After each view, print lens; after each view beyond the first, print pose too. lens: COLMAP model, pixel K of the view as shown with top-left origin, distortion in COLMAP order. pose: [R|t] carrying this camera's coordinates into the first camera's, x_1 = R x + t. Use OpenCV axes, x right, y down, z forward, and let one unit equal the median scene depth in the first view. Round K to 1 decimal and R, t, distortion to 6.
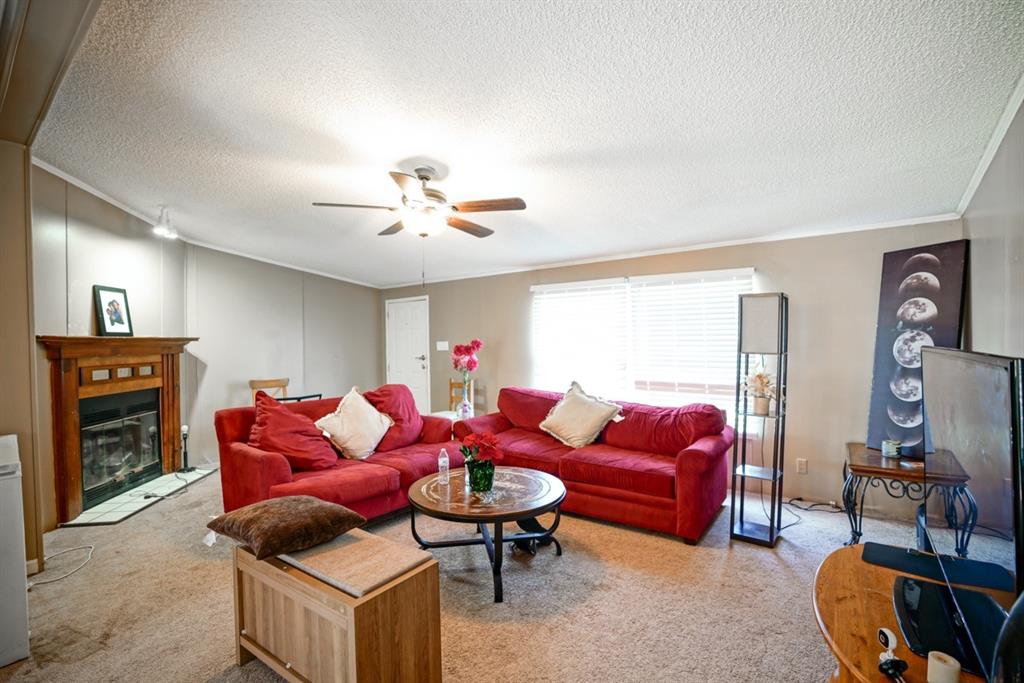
lens RADIAL K [[466.4, 0, 509.5], [0, 466.4, 344.1], [0, 0, 1]] dist [-0.040749, 0.009342]
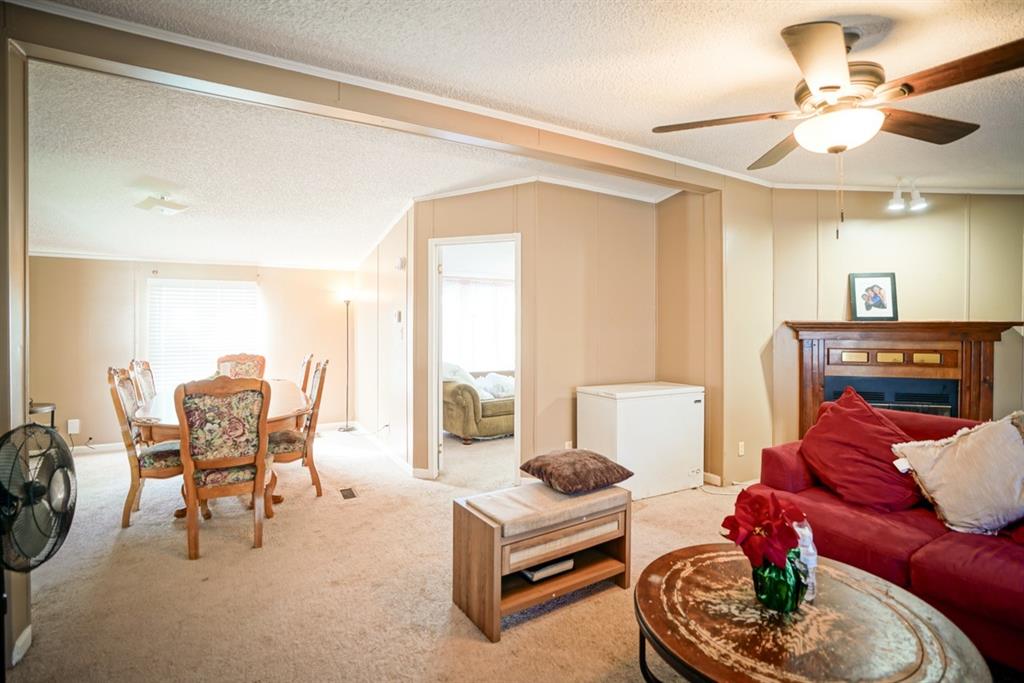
lens RADIAL K [[466.4, 0, 520.5], [0, 466.4, 324.8], [0, 0, 1]] dist [-0.040749, 0.009342]
pose [[-0.344856, 0.007916, -0.938622, 0.368531], [-0.010225, 0.999873, 0.012189, -0.012459], [0.938600, 0.013801, -0.344732, 0.613274]]
